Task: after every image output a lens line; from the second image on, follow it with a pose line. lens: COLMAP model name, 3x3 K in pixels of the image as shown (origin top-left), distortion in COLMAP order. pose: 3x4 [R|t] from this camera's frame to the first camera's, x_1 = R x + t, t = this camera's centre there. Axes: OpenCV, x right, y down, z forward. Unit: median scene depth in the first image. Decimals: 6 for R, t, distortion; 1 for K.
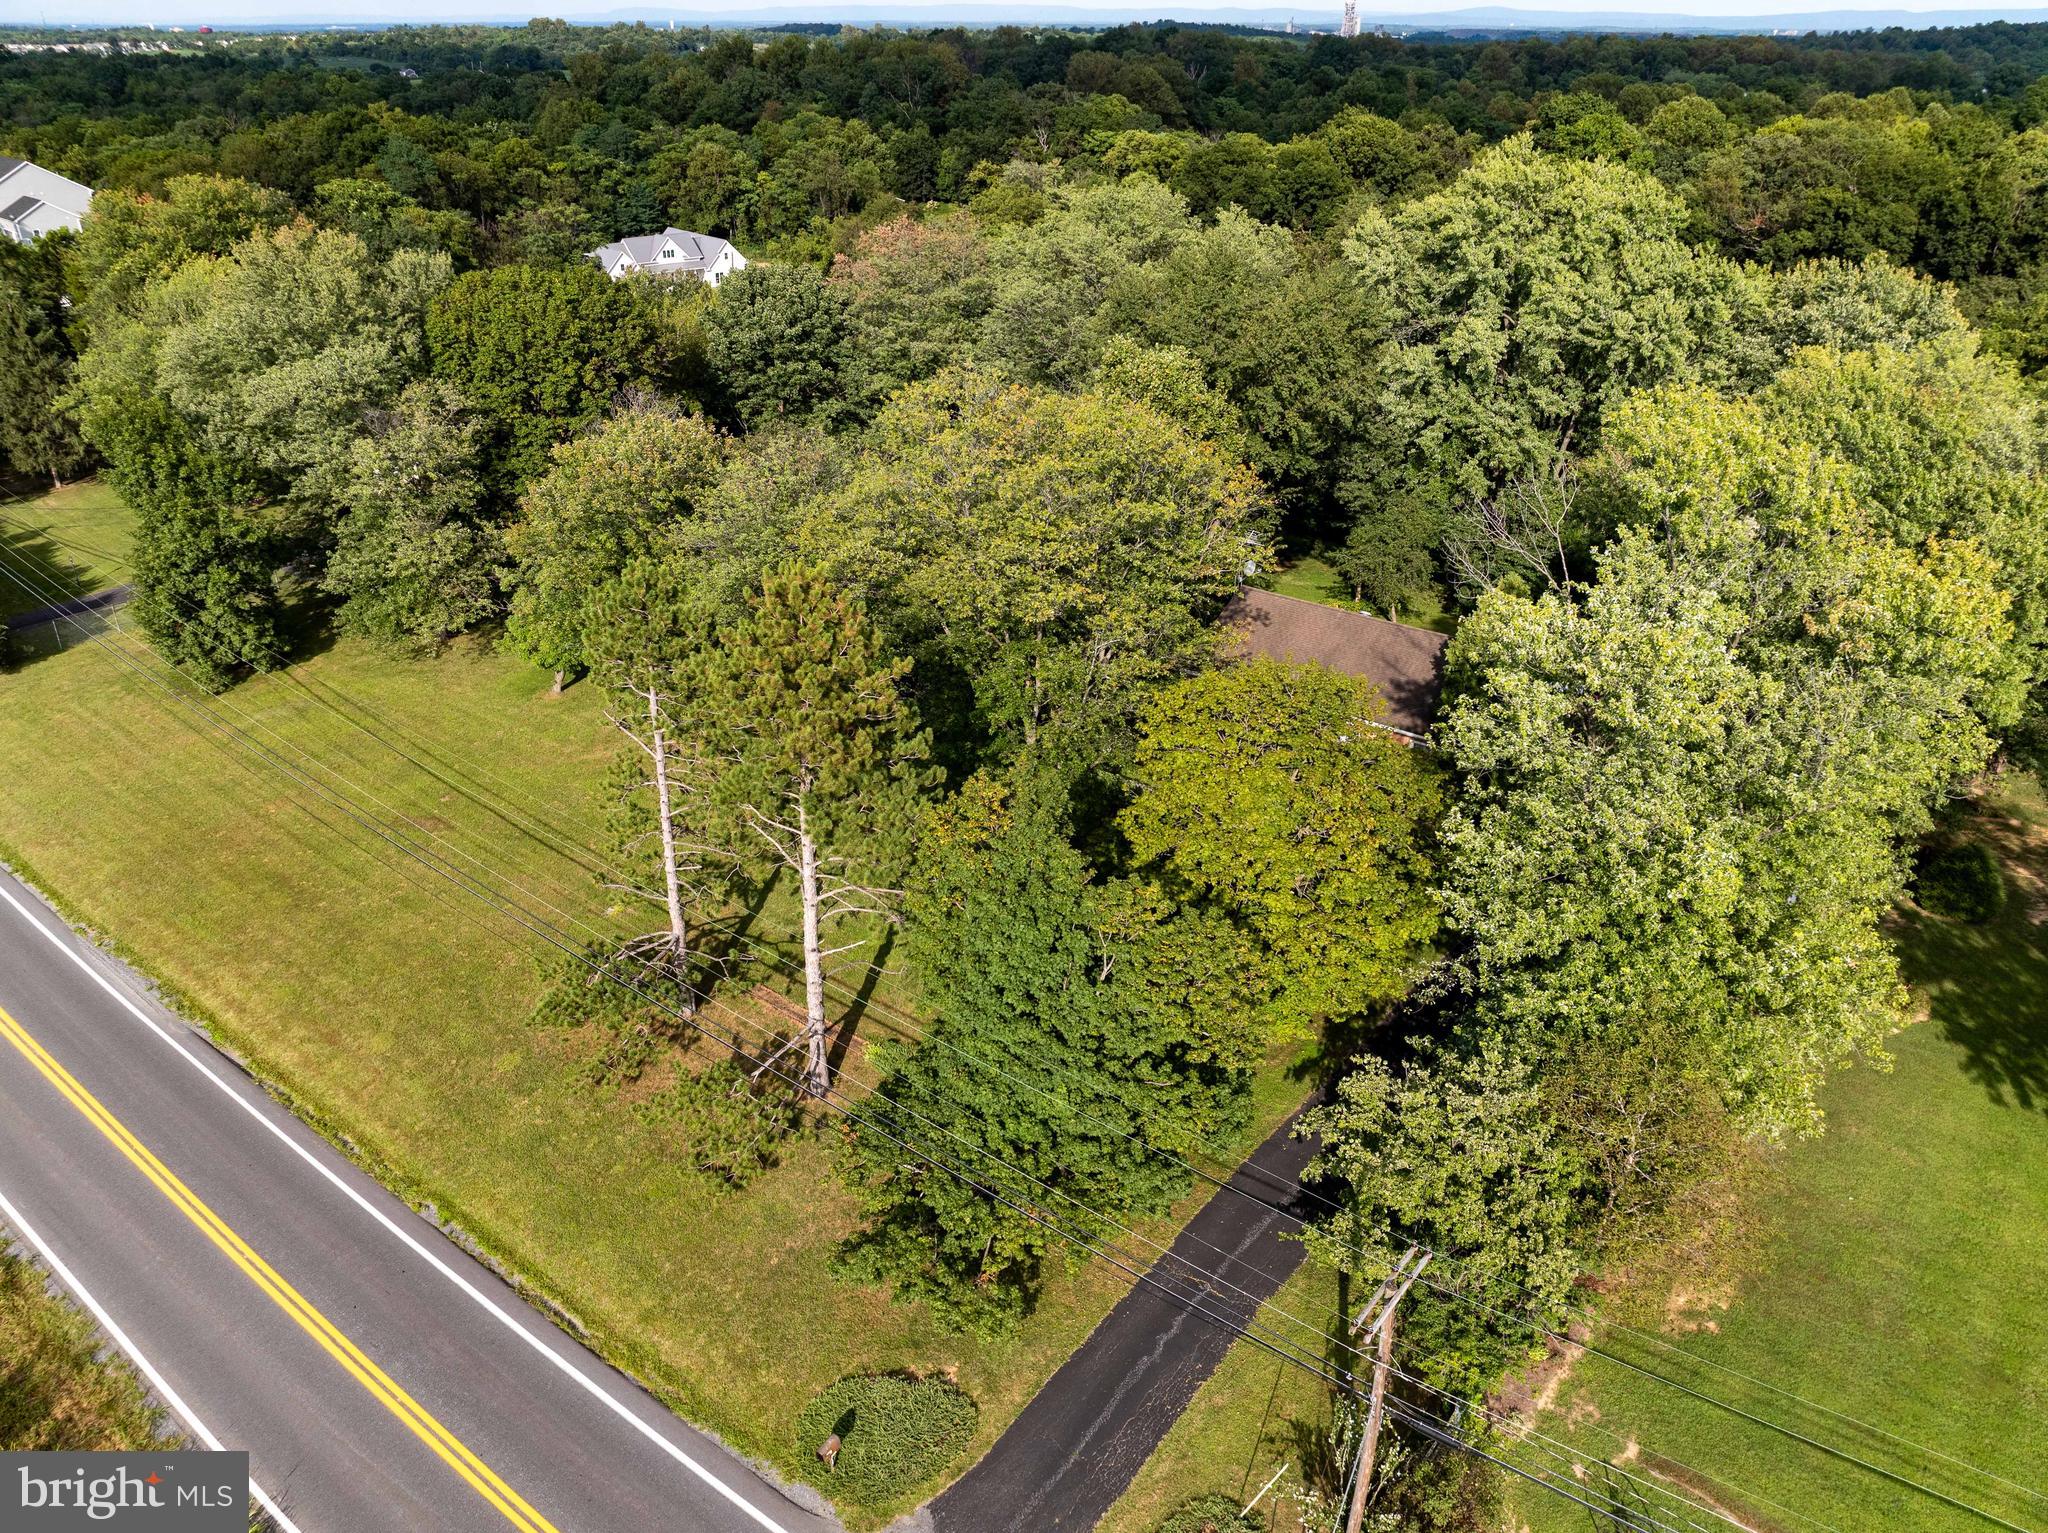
lens RADIAL K [[1444.5, 0, 1015.6], [0, 1444.5, 762.2], [0, 0, 1]] dist [-0.051191, 0.024822]
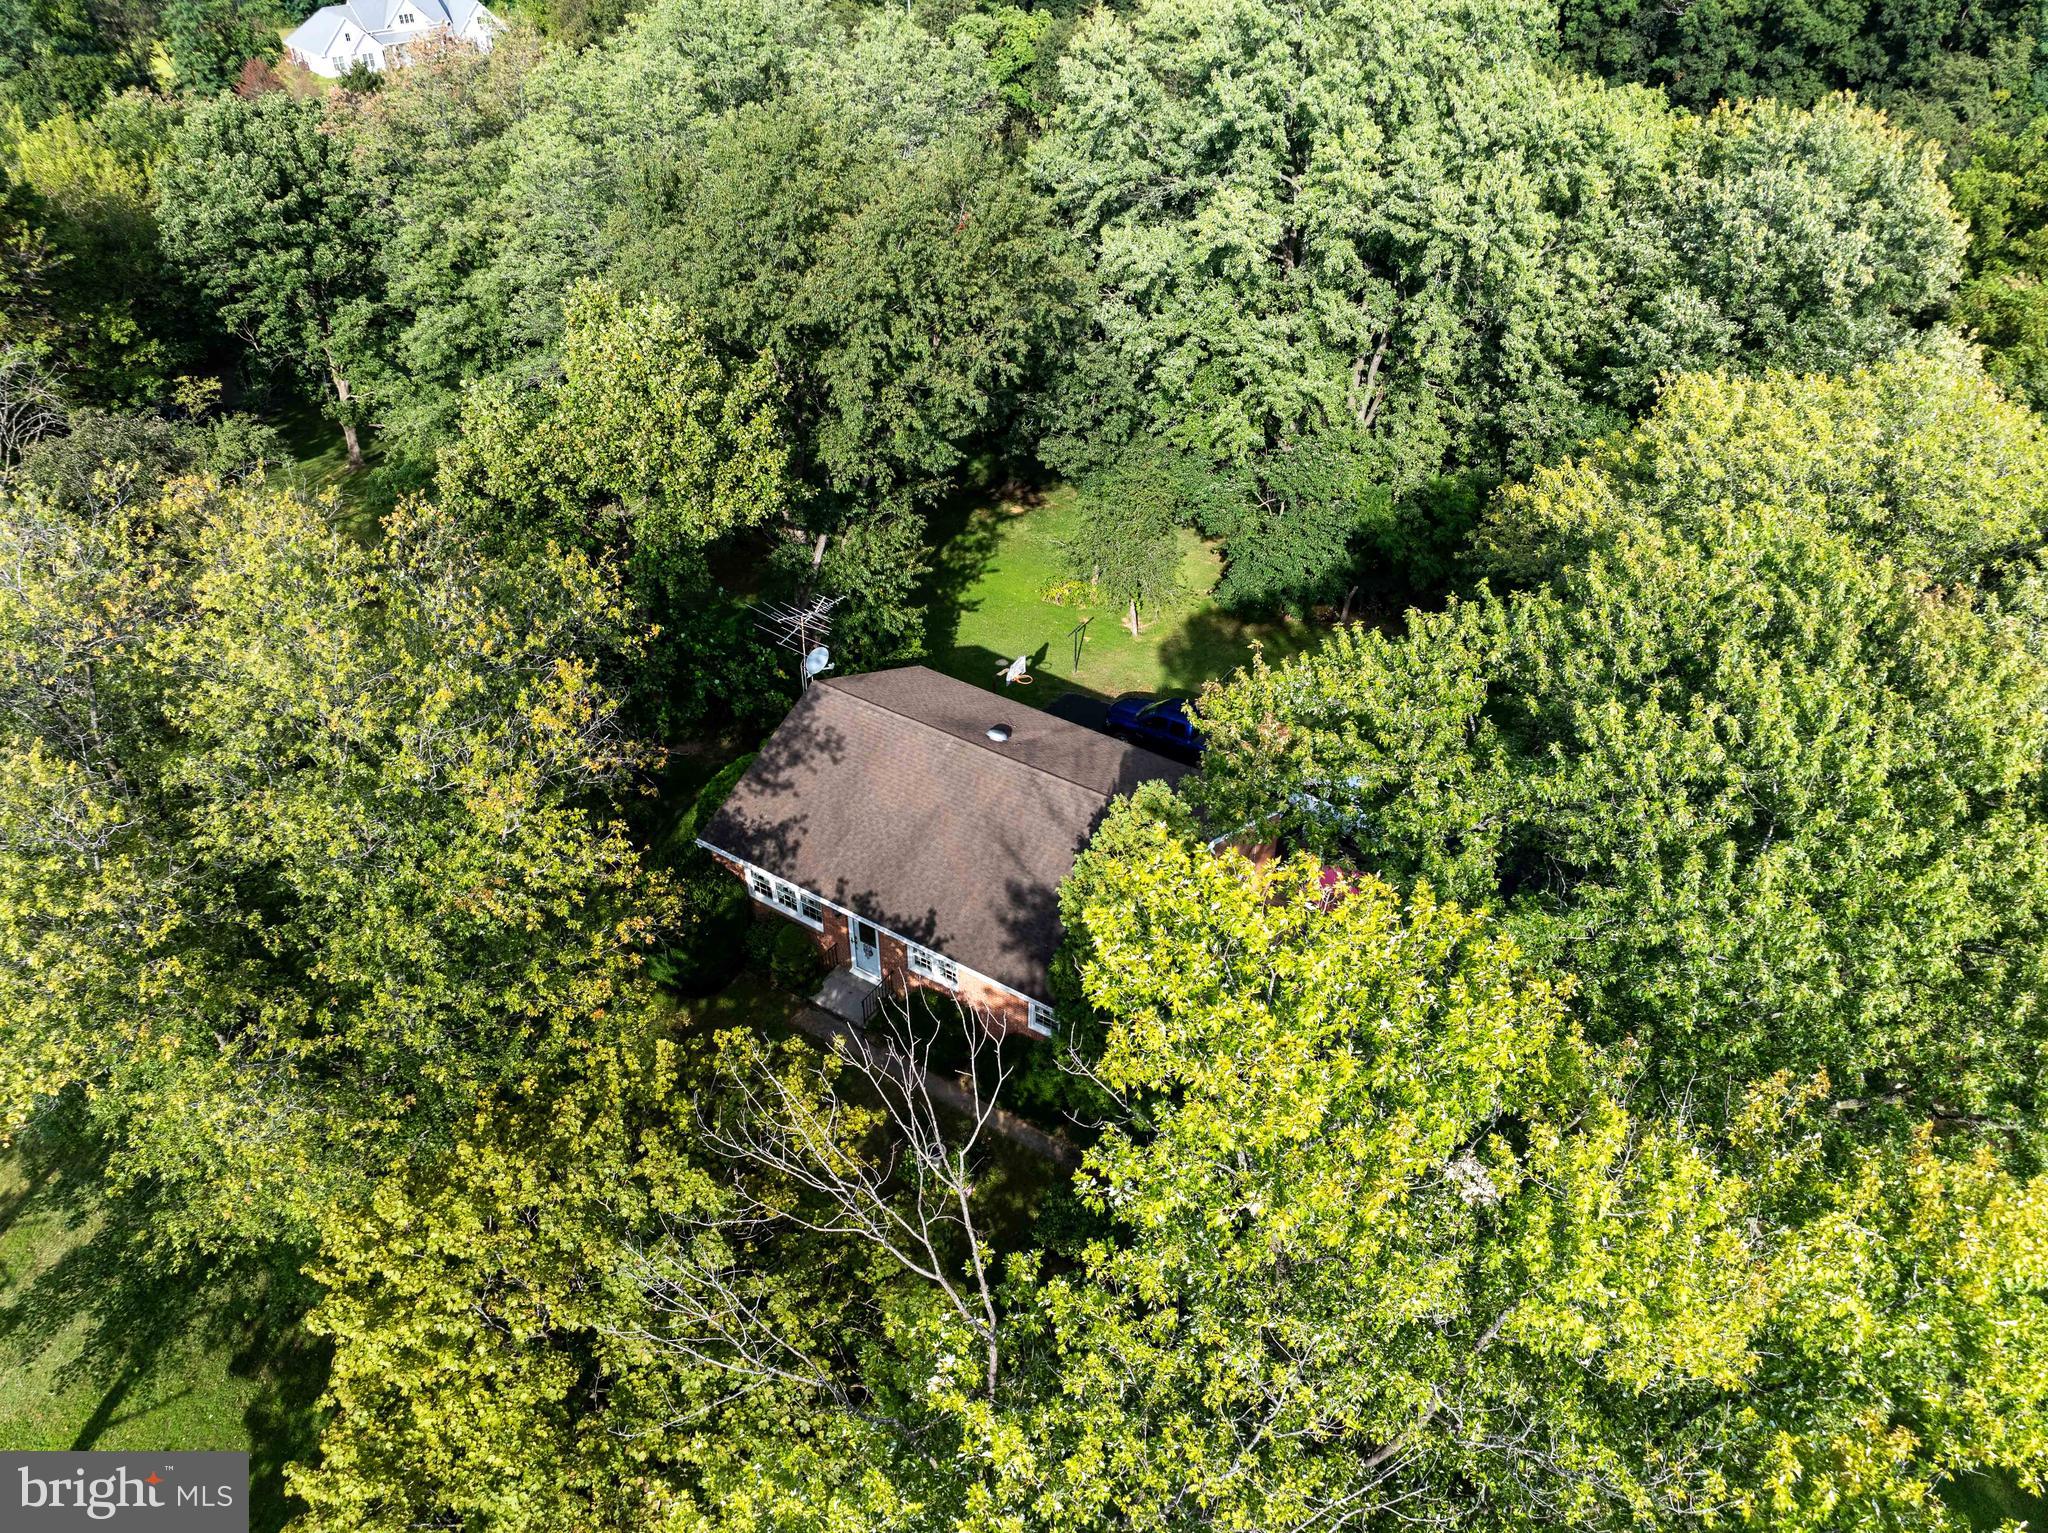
lens RADIAL K [[1444.5, 0, 1013.9], [0, 1444.5, 756.9], [0, 0, 1]] dist [-0.051191, 0.024822]
pose [[0.998341, -0.030372, 0.048924, 0.184146], [0.022287, 0.987181, 0.158043, -0.162864], [-0.053097, -0.156690, 0.986219, 0.315793]]
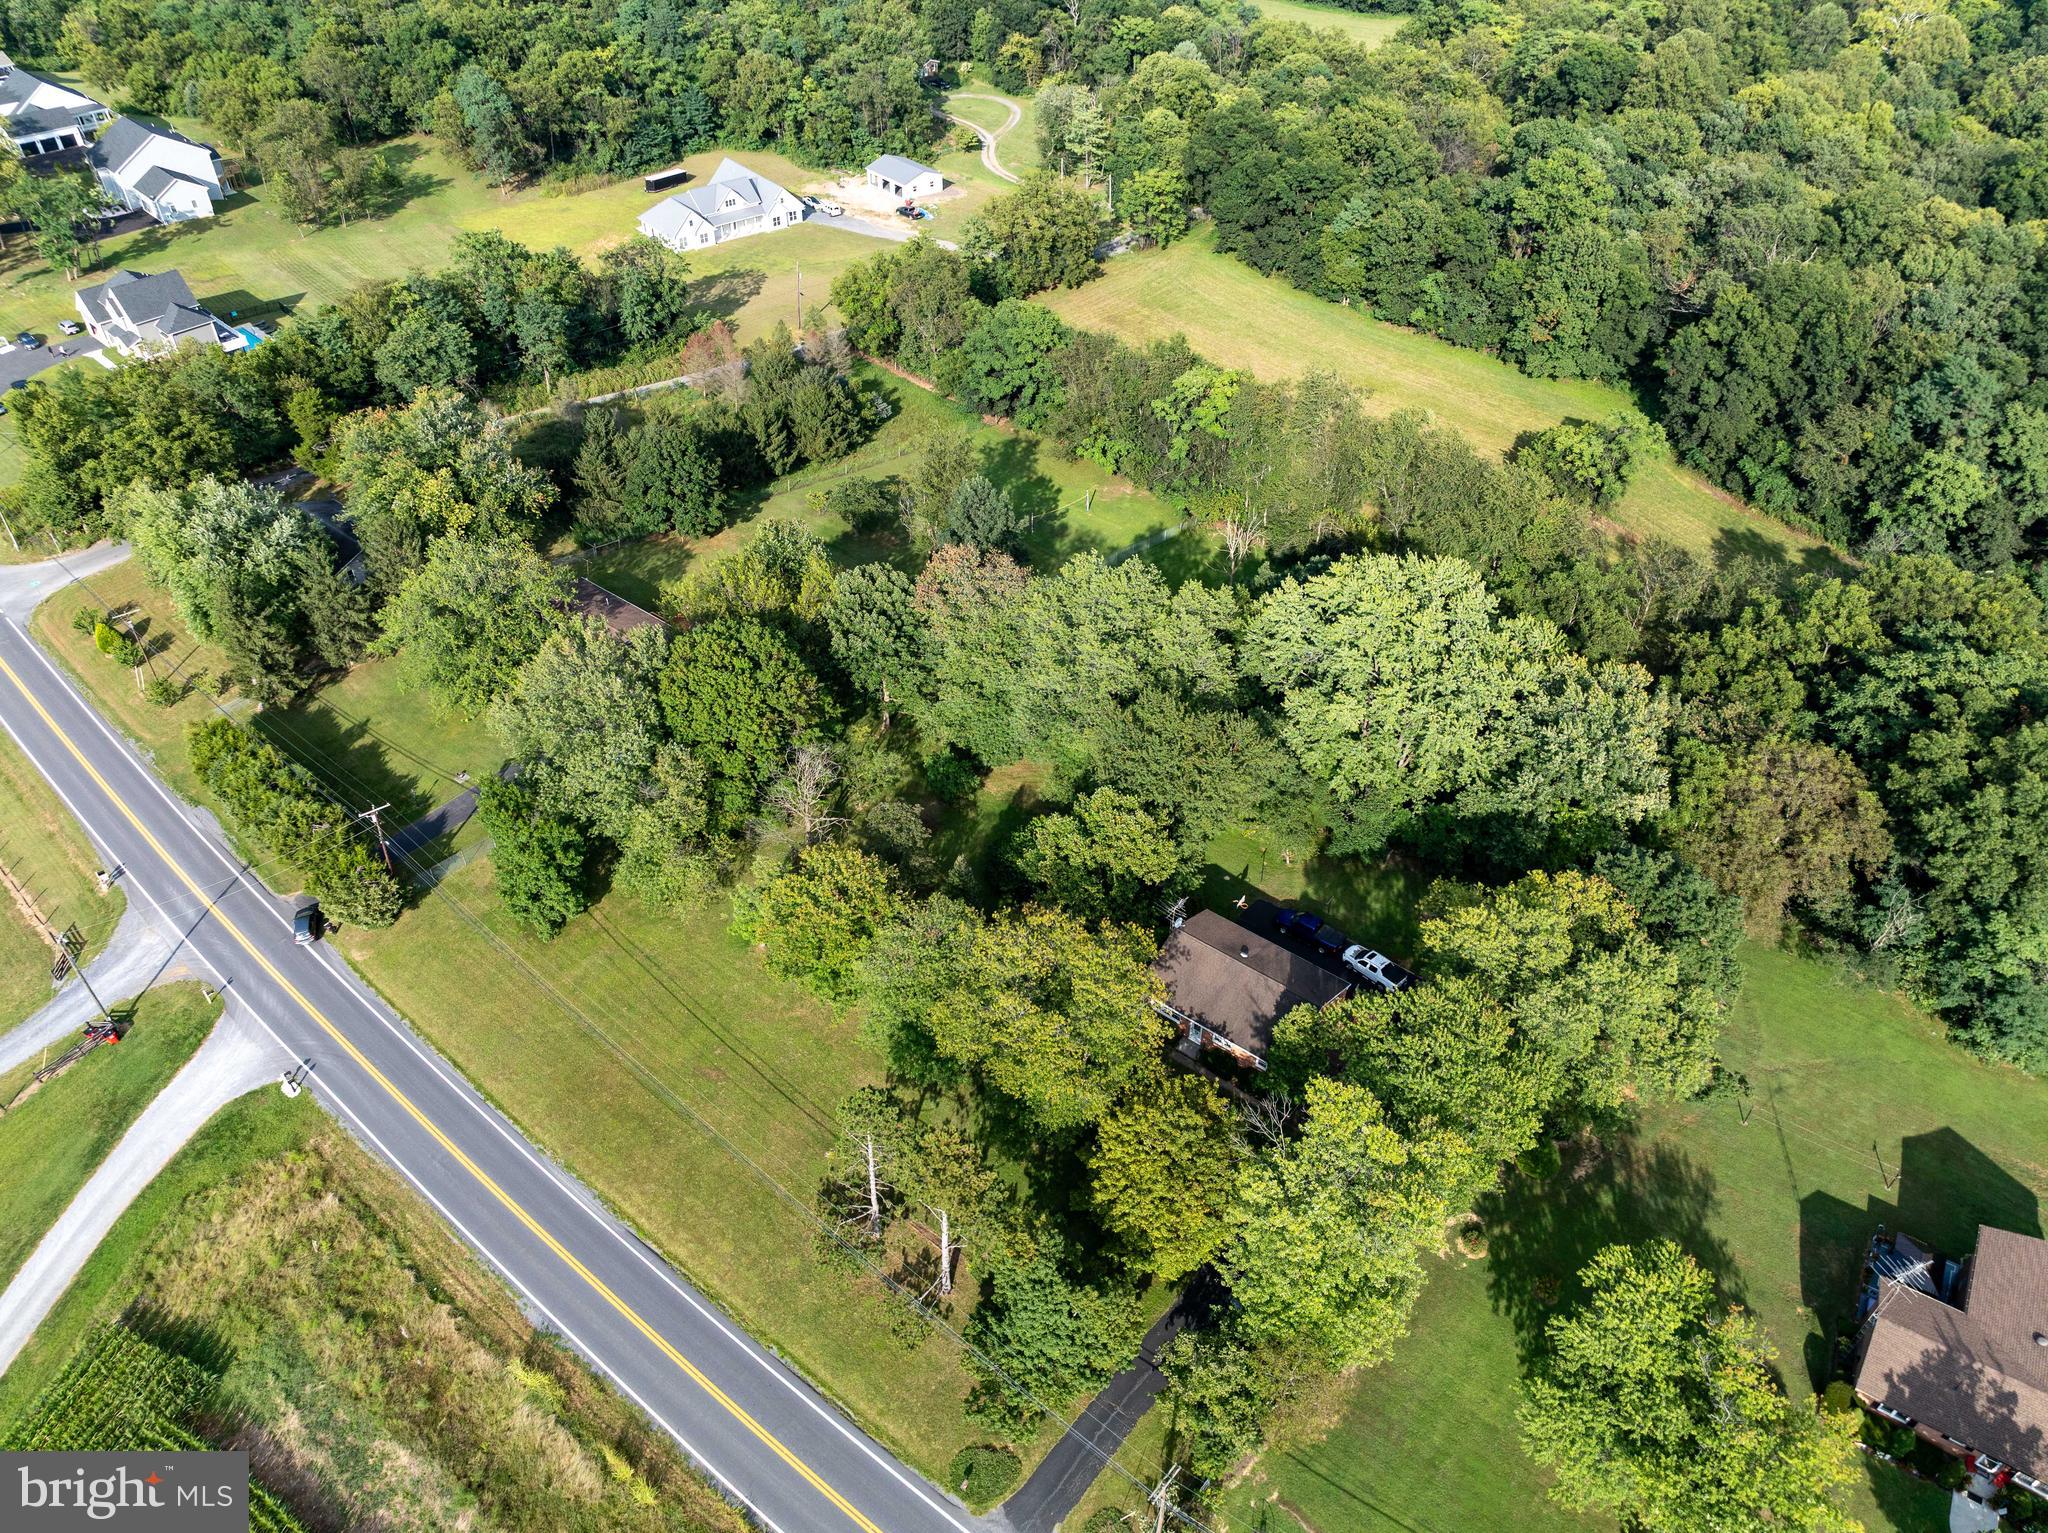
lens RADIAL K [[1444.5, 0, 1015.9], [0, 1444.5, 765.6], [0, 0, 1]] dist [-0.051191, 0.024822]
pose [[0.999825, 0.011146, -0.014994, -0.005598], [-0.007357, 0.972584, 0.232436, -0.605876], [0.017174, -0.232285, 0.972496, -0.526950]]
